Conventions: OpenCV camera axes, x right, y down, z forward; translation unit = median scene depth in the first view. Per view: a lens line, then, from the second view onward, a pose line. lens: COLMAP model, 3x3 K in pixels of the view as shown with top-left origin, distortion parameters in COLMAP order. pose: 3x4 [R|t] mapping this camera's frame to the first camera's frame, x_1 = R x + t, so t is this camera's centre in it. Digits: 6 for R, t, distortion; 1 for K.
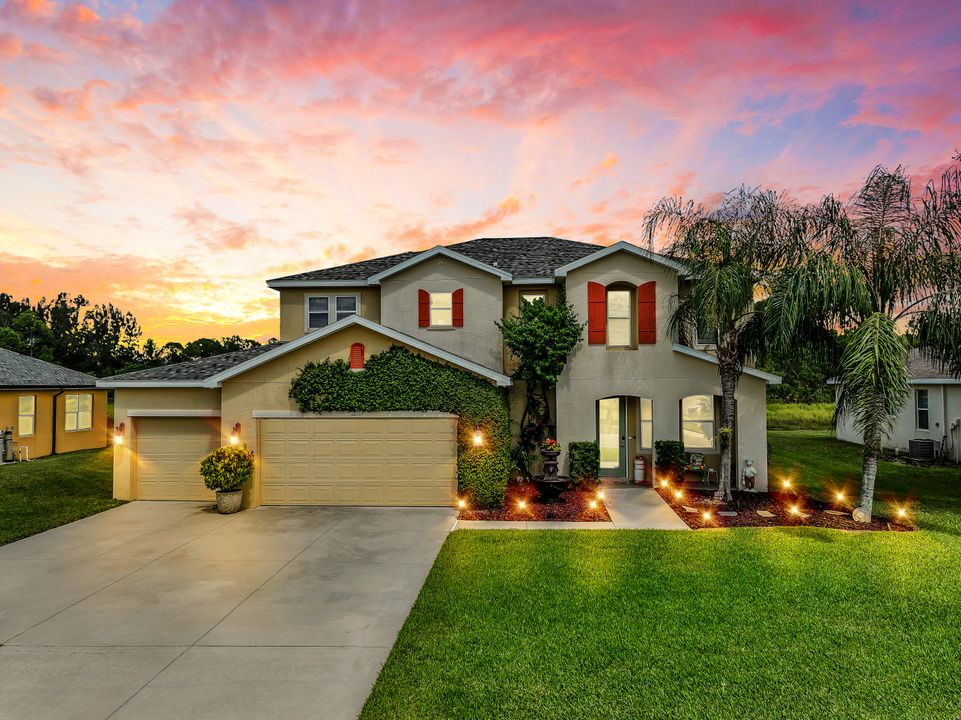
lens RADIAL K [[677.9, 0, 482.9], [0, 677.9, 362.8], [0, 0, 1]] dist [0.008304, 0.010994]
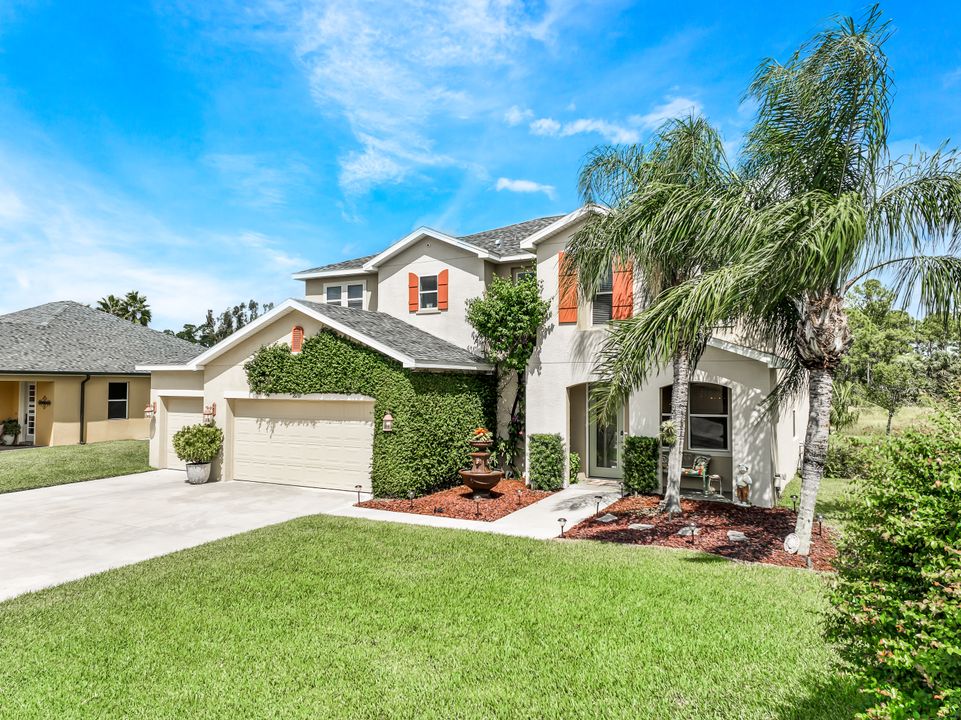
lens RADIAL K [[677.9, 0, 482.9], [0, 677.9, 362.8], [0, 0, 1]] dist [0.008304, 0.010994]
pose [[0.913543, -0.003055, -0.406731, 0.459222], [0.003203, 0.999995, -0.000316, 0.024868], [0.406729, -0.001014, 0.913548, 0.167489]]
